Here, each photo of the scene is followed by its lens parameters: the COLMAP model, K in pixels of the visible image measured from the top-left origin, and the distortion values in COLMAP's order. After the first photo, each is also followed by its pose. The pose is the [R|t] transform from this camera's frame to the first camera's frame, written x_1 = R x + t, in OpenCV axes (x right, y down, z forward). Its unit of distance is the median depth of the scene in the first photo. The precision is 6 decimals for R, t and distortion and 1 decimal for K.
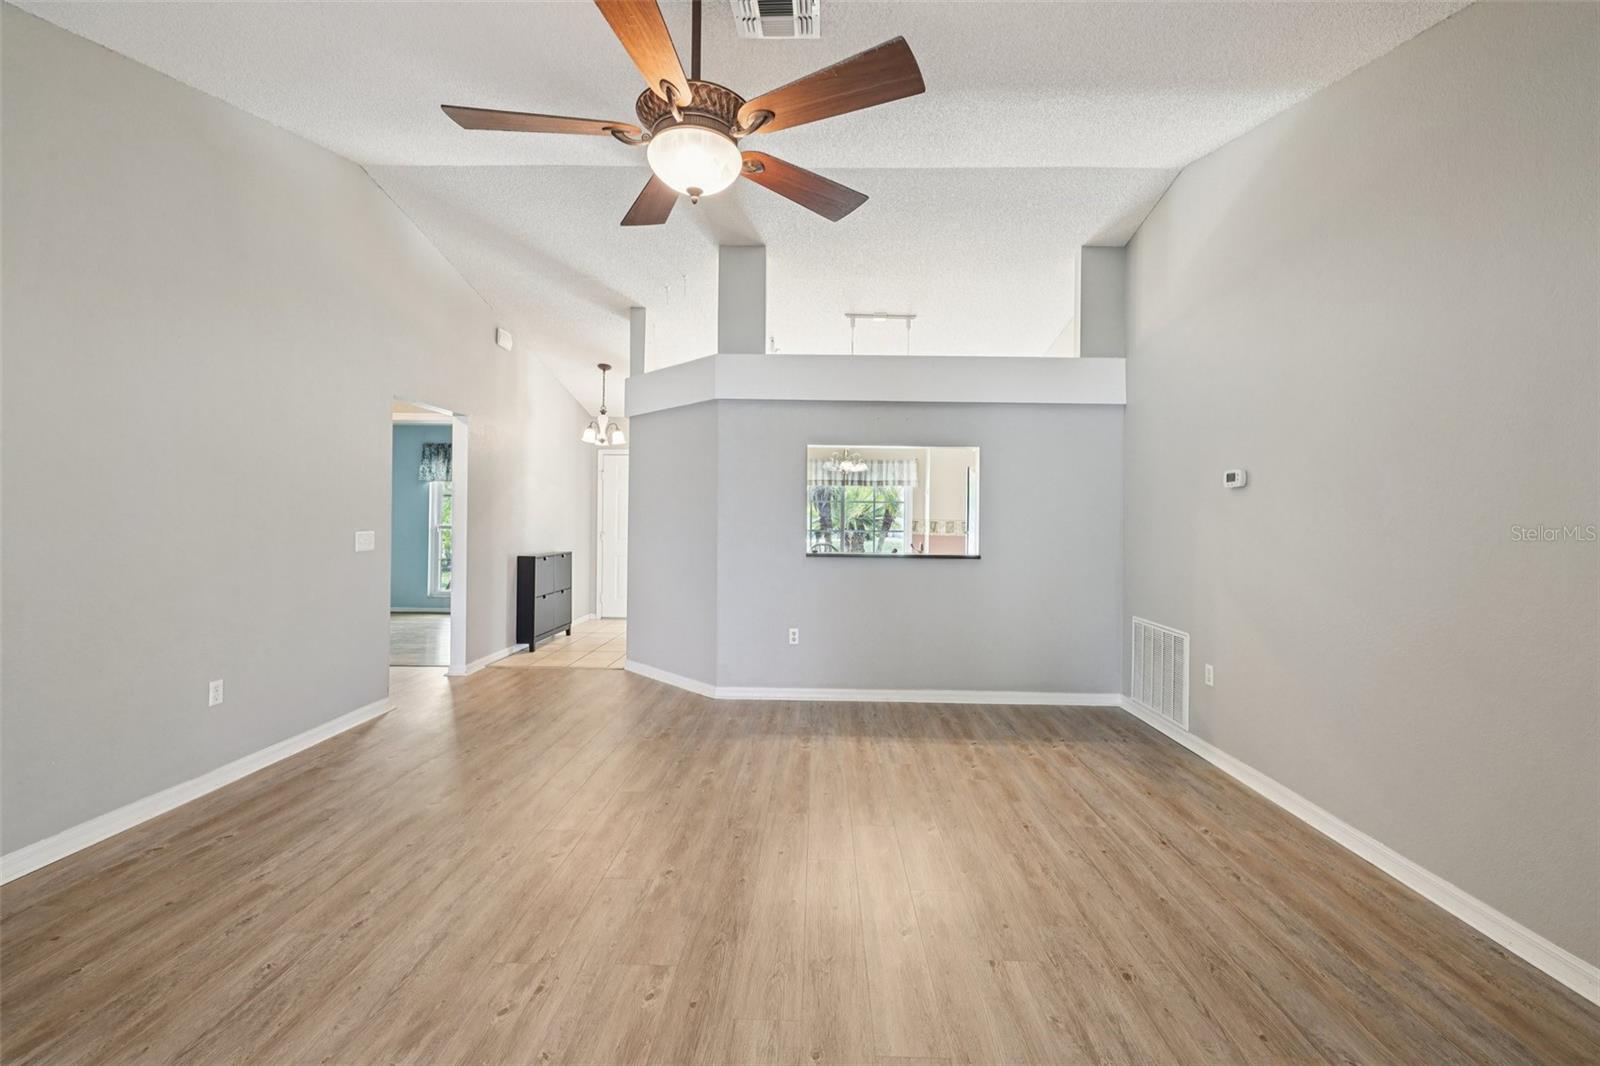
lens RADIAL K [[671.1, 0, 824.5], [0, 671.1, 528.6], [0, 0, 1]] dist [0.003990, -0.001632]
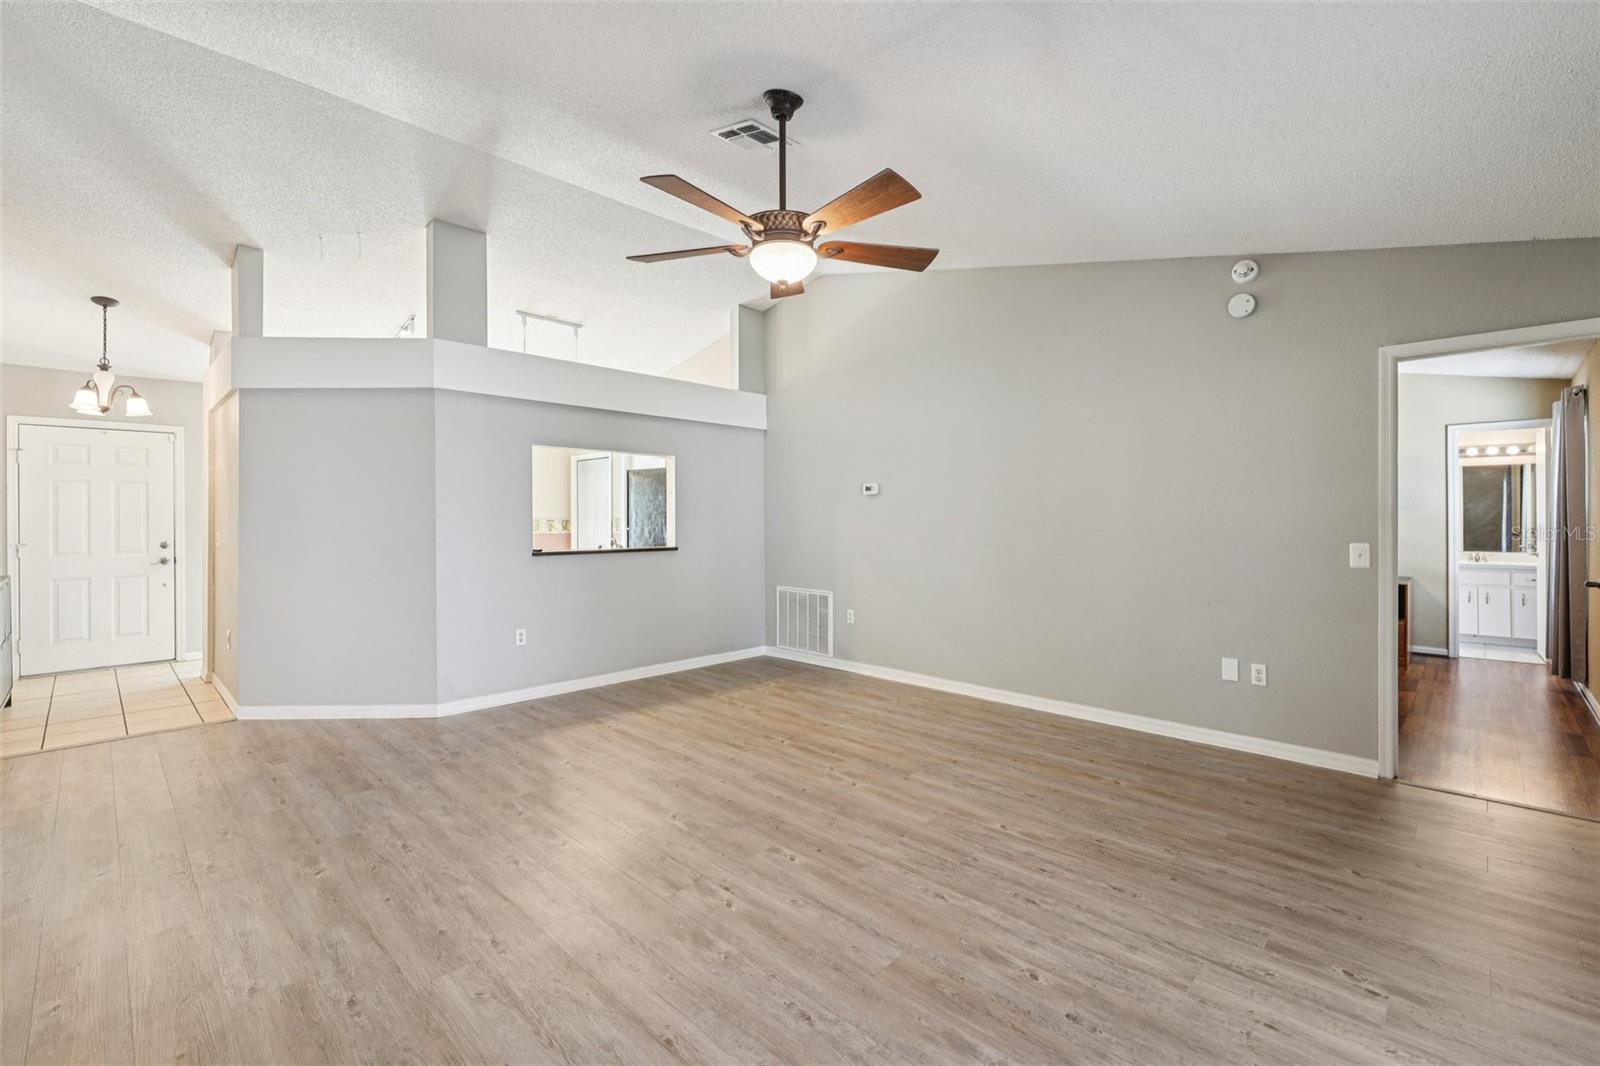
lens RADIAL K [[671.1, 0, 810.0], [0, 671.1, 546.2], [0, 0, 1]] dist [0.003990, -0.001632]
pose [[0.694065, -0.044494, 0.718536, -0.648239], [0.020036, 0.998896, 0.042500, -0.011771], [-0.719633, -0.015101, 0.694190, 0.000631]]
